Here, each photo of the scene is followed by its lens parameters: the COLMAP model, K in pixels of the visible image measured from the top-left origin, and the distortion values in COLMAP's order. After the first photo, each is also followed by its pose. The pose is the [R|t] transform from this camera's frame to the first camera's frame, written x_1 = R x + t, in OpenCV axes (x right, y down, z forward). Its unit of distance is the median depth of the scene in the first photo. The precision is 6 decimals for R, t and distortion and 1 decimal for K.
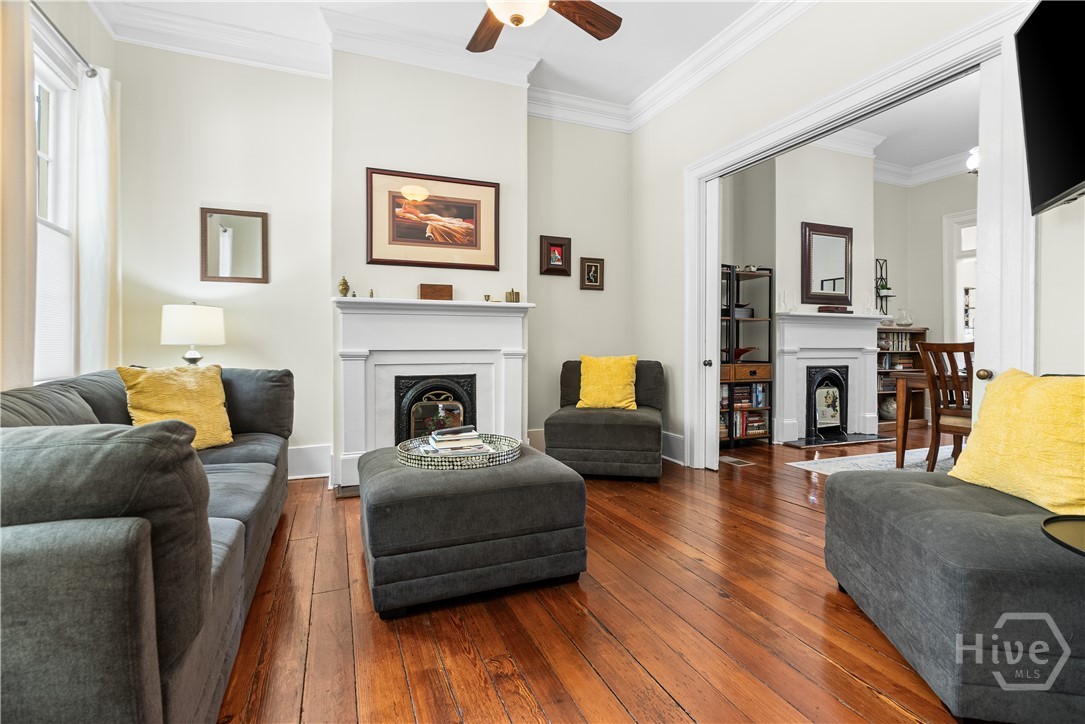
lens RADIAL K [[509.6, 0, 540.1], [0, 509.6, 349.4], [0, 0, 1]] dist [0.016924, 0.000480]
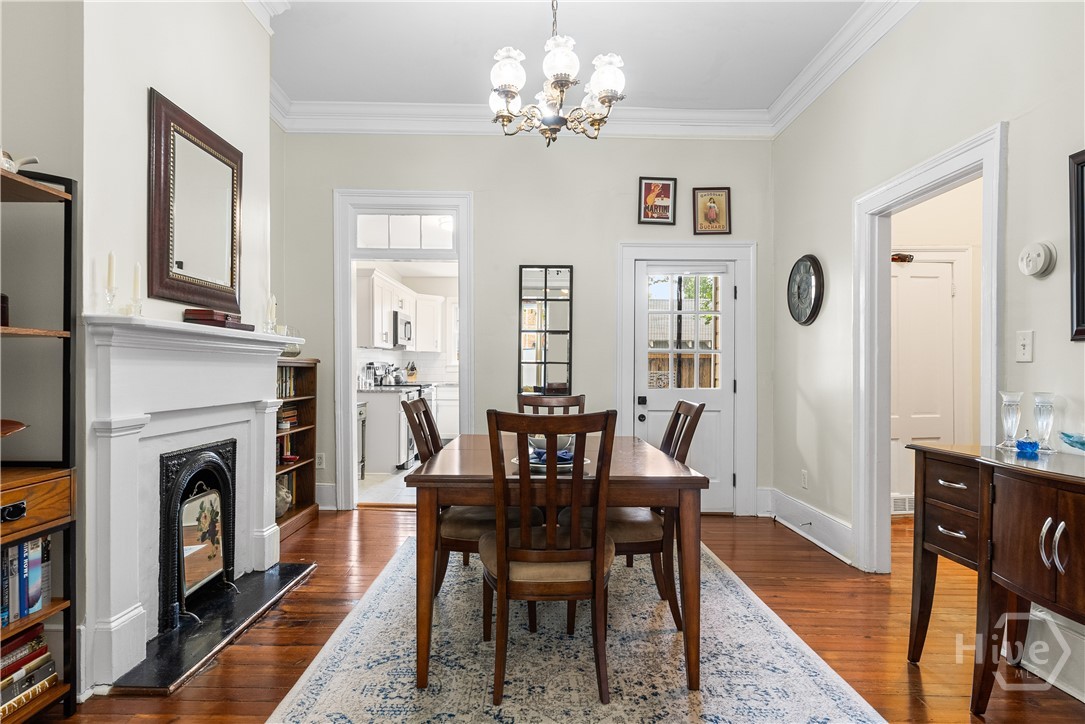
lens RADIAL K [[602.3, 0, 544.0], [0, 602.3, 369.4], [0, 0, 1]] dist [-0.006622, -0.001578]
pose [[0.373382, -0.001269, 0.927677, 0.205372], [0.002777, 0.999996, 0.000250, -0.035028], [-0.927673, 0.002483, 0.373384, 0.568516]]
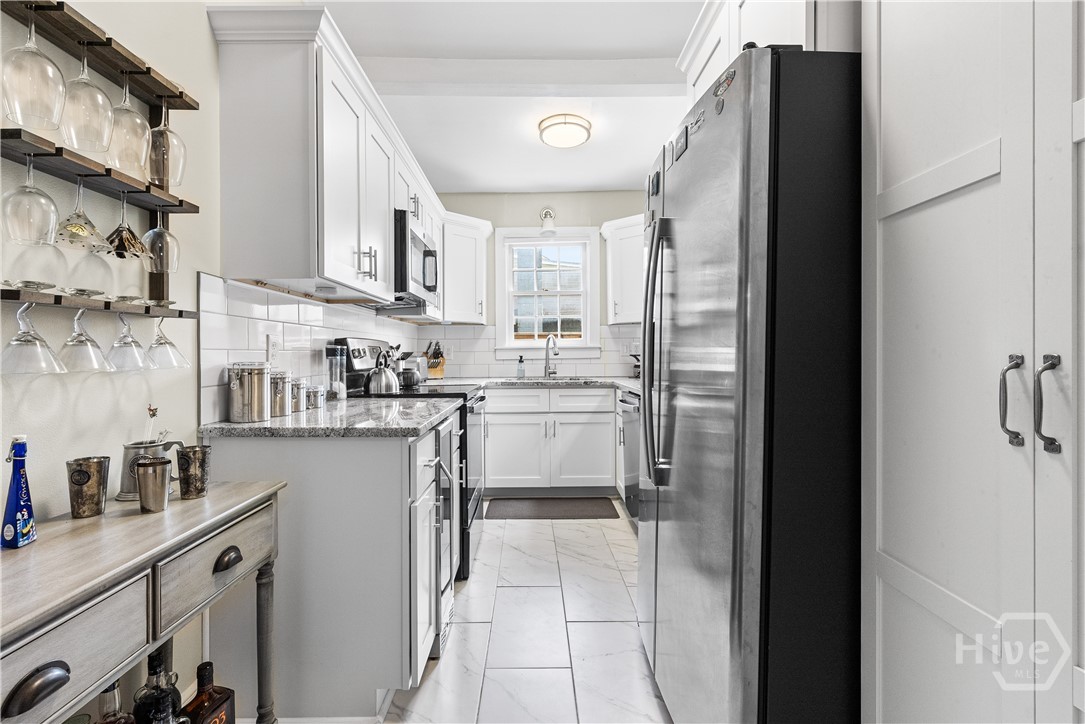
lens RADIAL K [[509.6, 0, 540.1], [0, 509.6, 349.4], [0, 0, 1]] dist [0.016924, 0.000480]
pose [[0.367900, 0.005730, 0.929848, 0.971714], [0.012580, 0.999859, -0.011139, -0.034701], [-0.929780, 0.015796, 0.367776, 1.110027]]
